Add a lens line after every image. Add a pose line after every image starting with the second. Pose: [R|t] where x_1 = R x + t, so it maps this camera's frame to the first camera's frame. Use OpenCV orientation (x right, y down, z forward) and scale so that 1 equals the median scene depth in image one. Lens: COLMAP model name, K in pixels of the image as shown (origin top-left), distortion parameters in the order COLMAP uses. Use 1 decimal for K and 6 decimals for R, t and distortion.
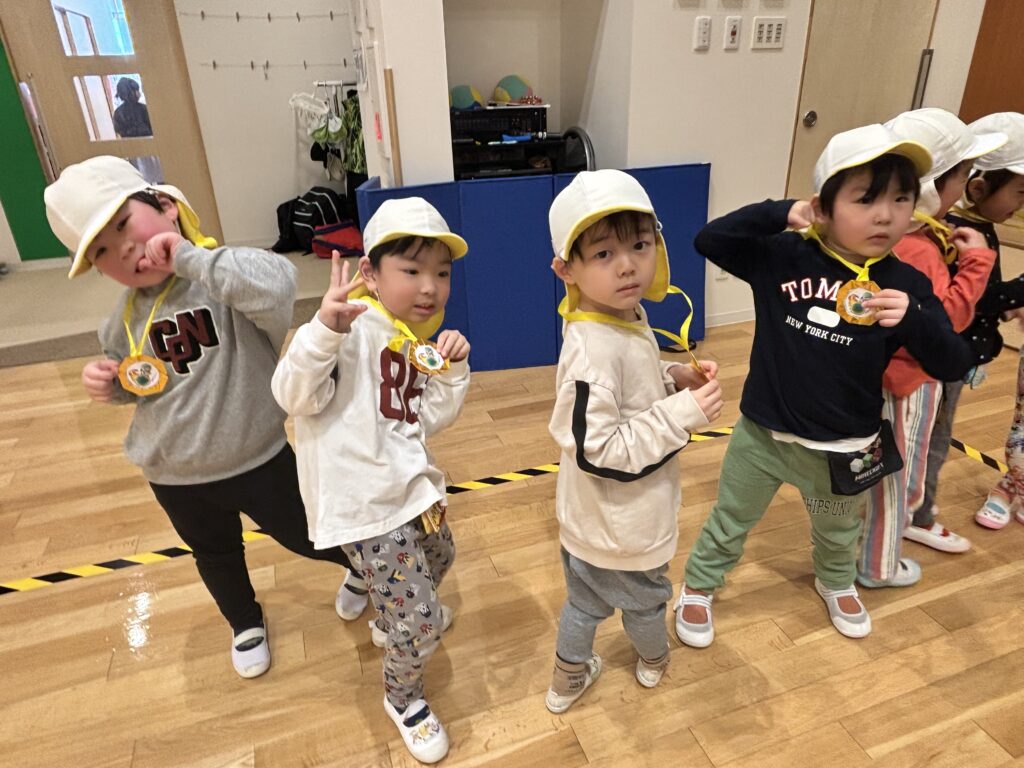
lens RADIAL K [[662.6, 0, 512.0], [0, 662.6, 384.0], [0, 0, 1]] dist [0.004629, -0.004779]
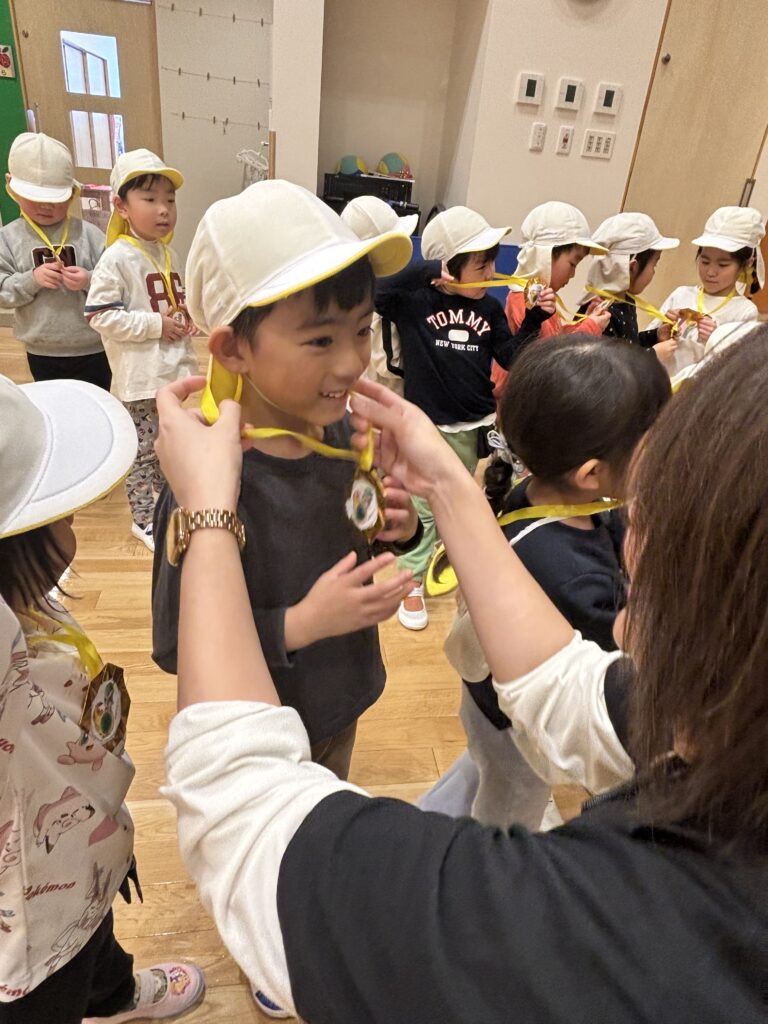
lens RADIAL K [[681.5, 0, 384.0], [0, 681.5, 512.0], [0, 0, 1]] dist [-0.000226, -0.001986]
pose [[0.974528, 0.194097, -0.112342, 0.173176], [-0.189959, 0.980688, 0.046540, 0.085299], [0.119206, -0.024014, 0.992579, -0.174996]]
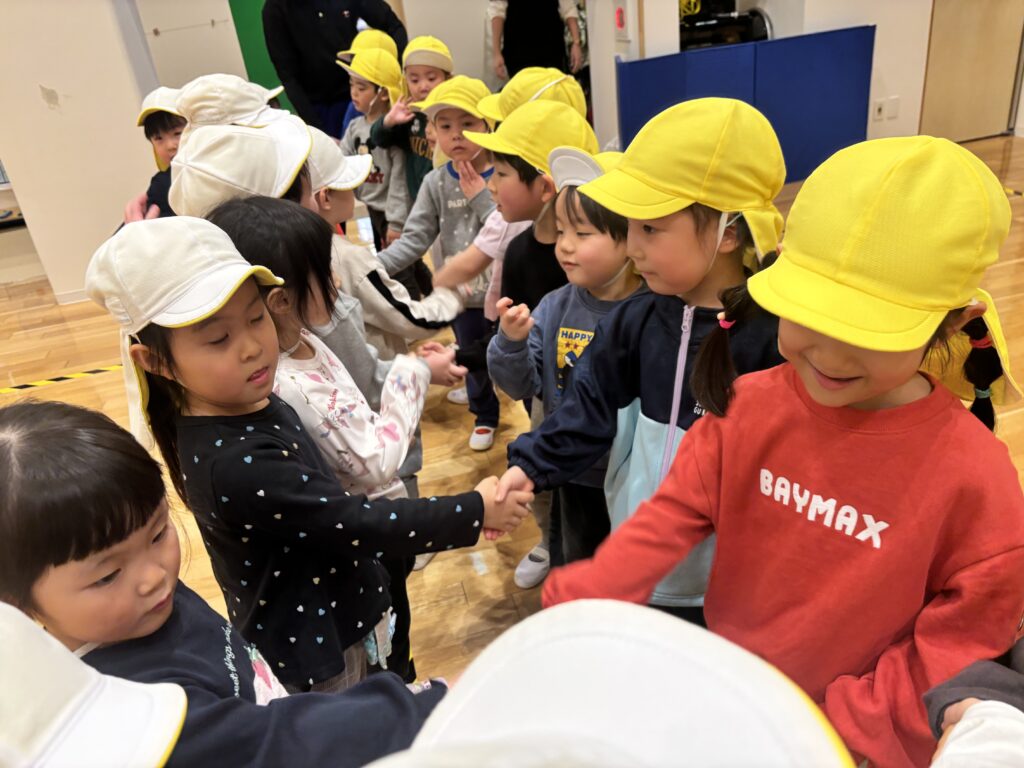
lens RADIAL K [[771.2, 0, 513.3], [0, 771.2, 391.2], [0, 0, 1]] dist [0.053569, -0.066224]
pose [[0.992660, -0.035964, -0.115465, -0.154582], [0.041913, 0.997894, 0.049512, 0.177120], [0.113441, -0.053988, 0.992077, -0.401692]]
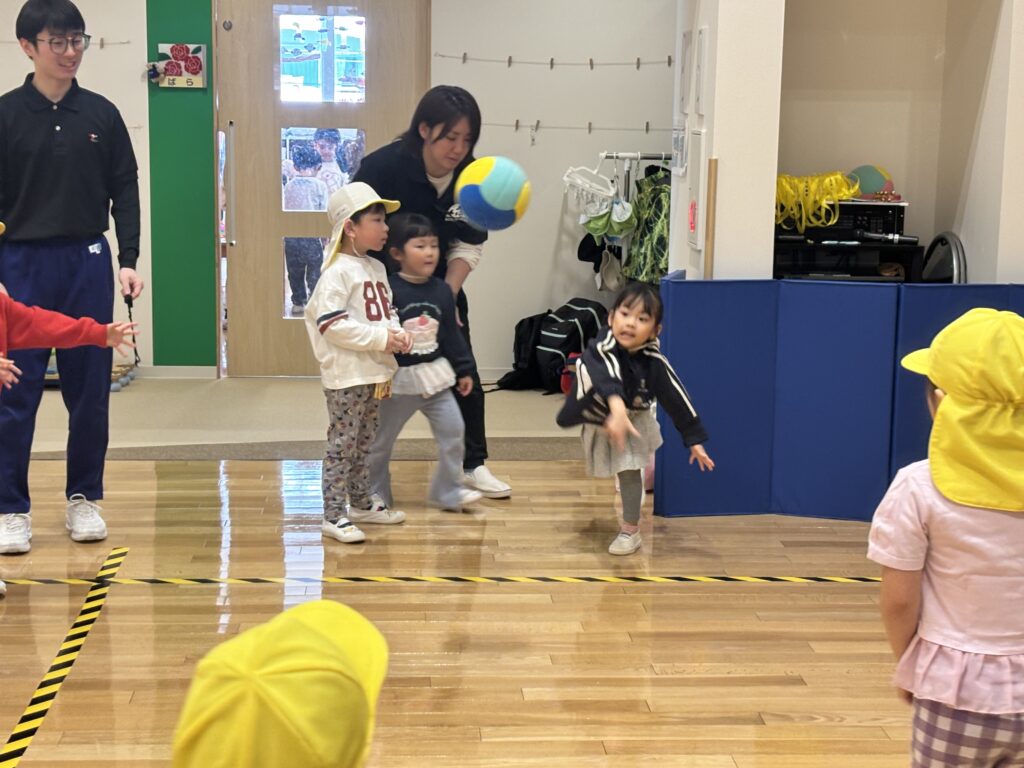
lens RADIAL K [[1801.1, 0, 512.0], [0, 1801.1, 384.0], [0, 0, 1]] dist [0.215661, -0.314023]
pose [[0.962762, 0.086199, -0.256241, 0.117032], [-0.155188, 0.952309, -0.262725, 0.287117], [0.221374, 0.292707, 0.930224, -0.711237]]
